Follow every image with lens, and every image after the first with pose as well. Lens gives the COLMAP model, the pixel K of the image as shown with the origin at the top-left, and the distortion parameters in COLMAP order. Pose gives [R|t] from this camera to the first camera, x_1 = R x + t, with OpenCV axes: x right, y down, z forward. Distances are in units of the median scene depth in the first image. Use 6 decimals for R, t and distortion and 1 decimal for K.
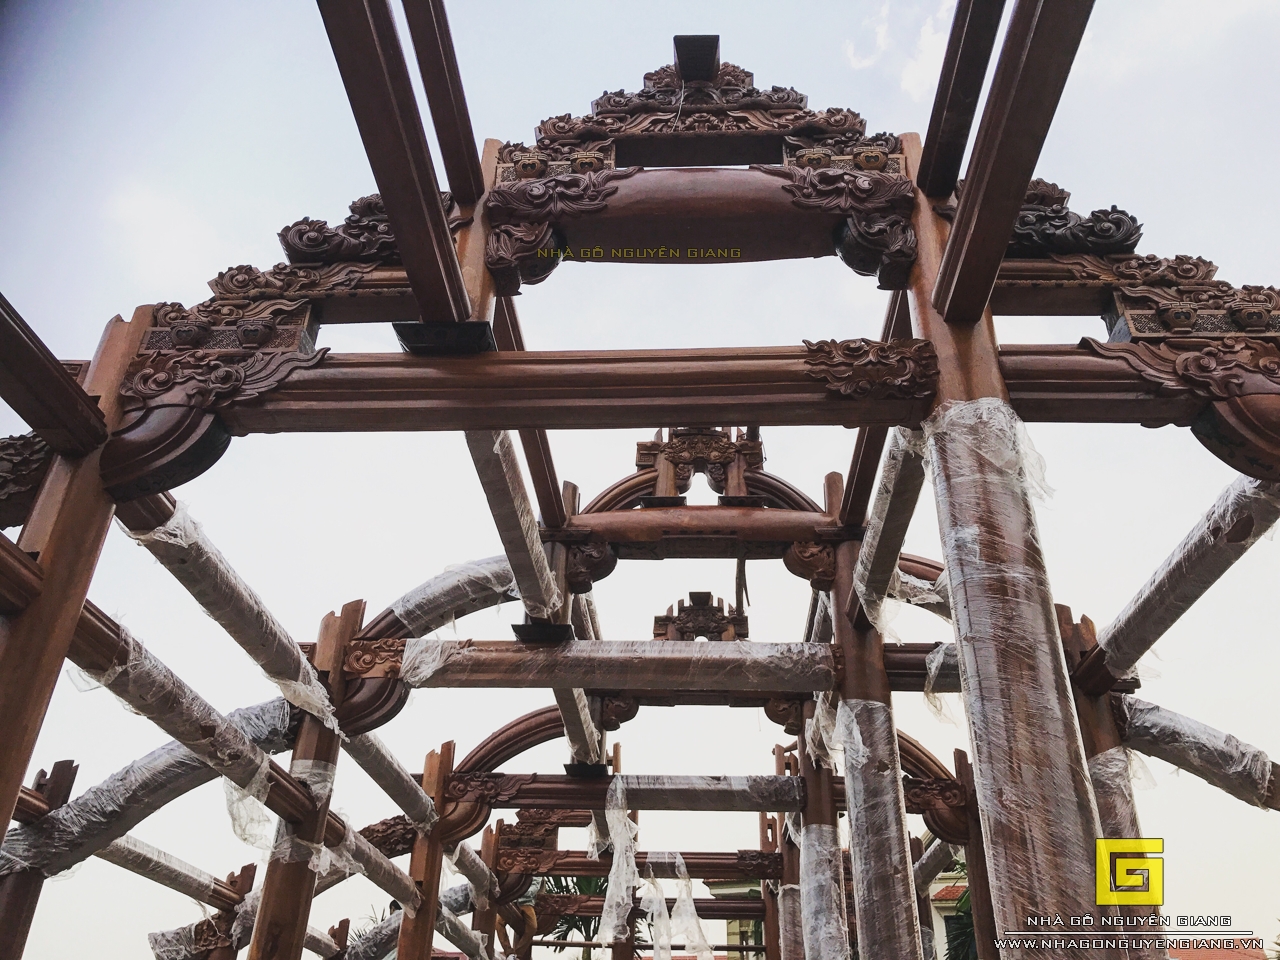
lens RADIAL K [[1059.4, 0, 640.0], [0, 1059.4, 480.0], [0, 0, 1]] dist [0.007469, -0.009751]
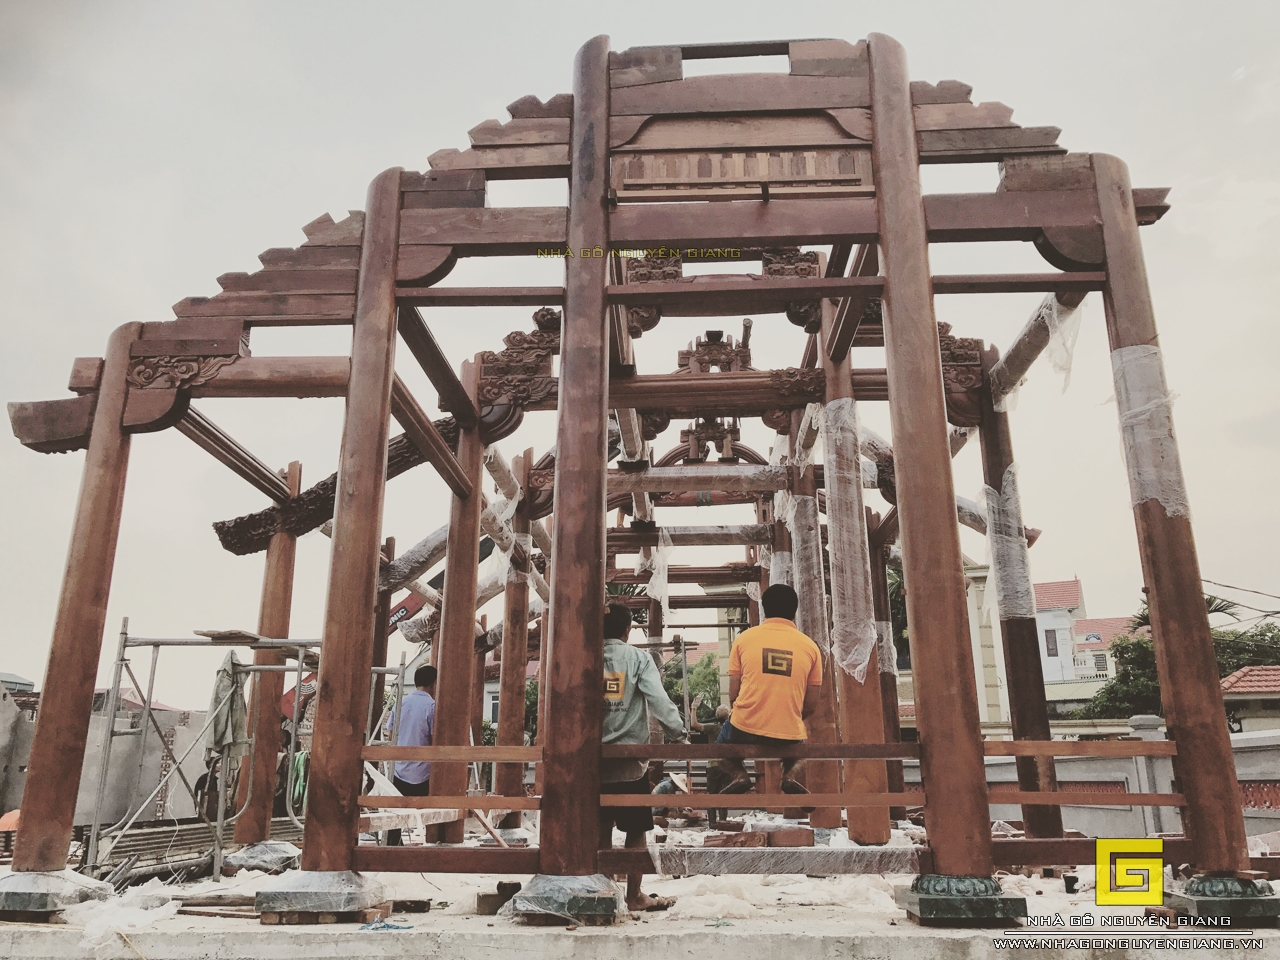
lens RADIAL K [[1059.4, 0, 640.0], [0, 1059.4, 480.0], [0, 0, 1]] dist [0.007469, -0.009751]
pose [[0.999506, -0.027671, 0.014910, -0.149516], [0.022797, 0.964744, 0.262199, -0.441826], [-0.021639, -0.261730, 0.964899, -1.129861]]
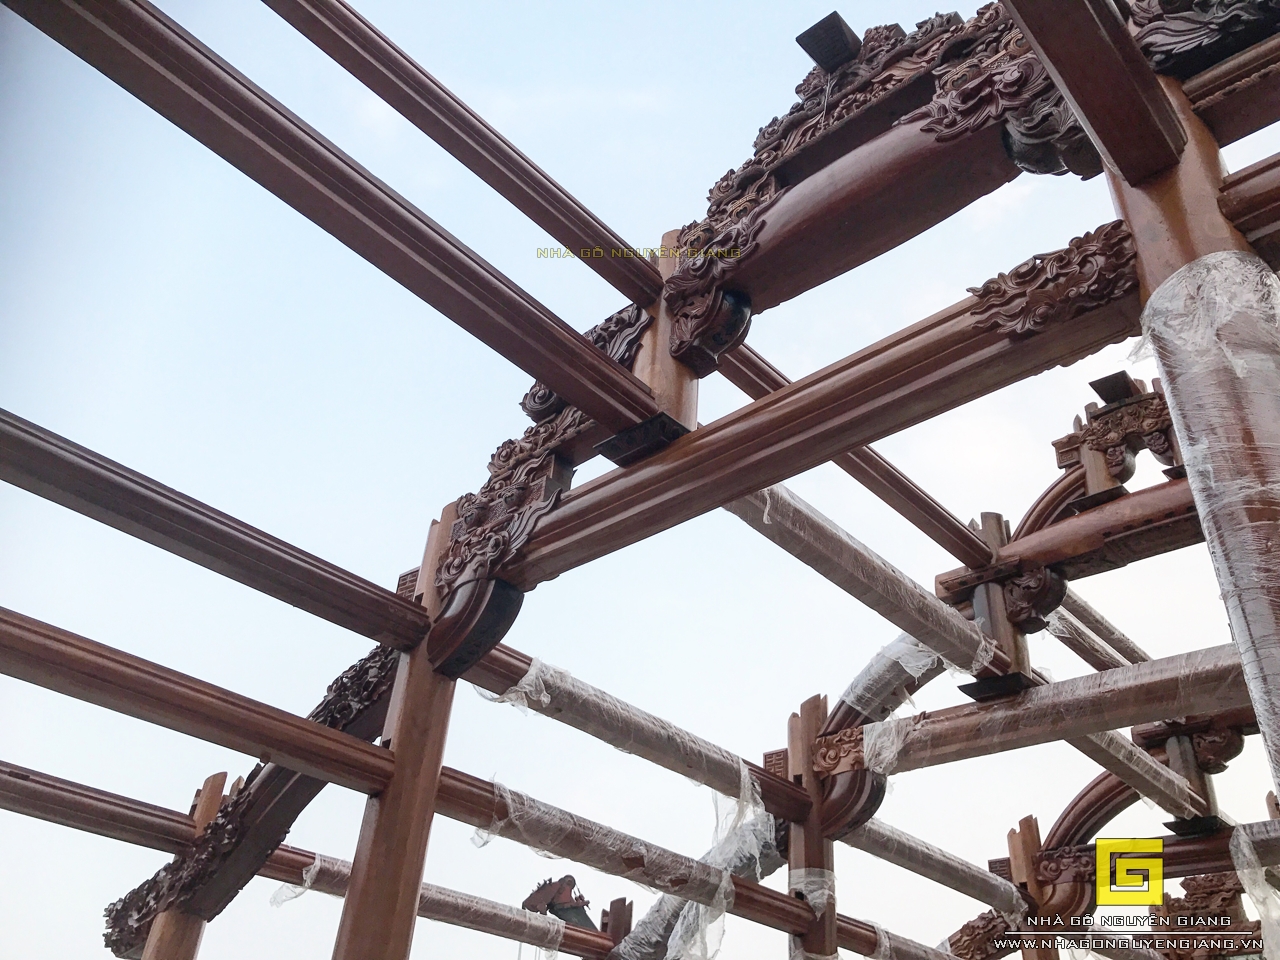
lens RADIAL K [[1058.9, 0, 638.9], [0, 1058.9, 468.0], [0, 0, 1]] dist [-0.002613, -0.006758]
pose [[0.764065, -0.340802, -0.547776, 0.310059], [0.291921, 0.939822, -0.177530, 0.058447], [0.575314, -0.024263, 0.817572, 0.156780]]
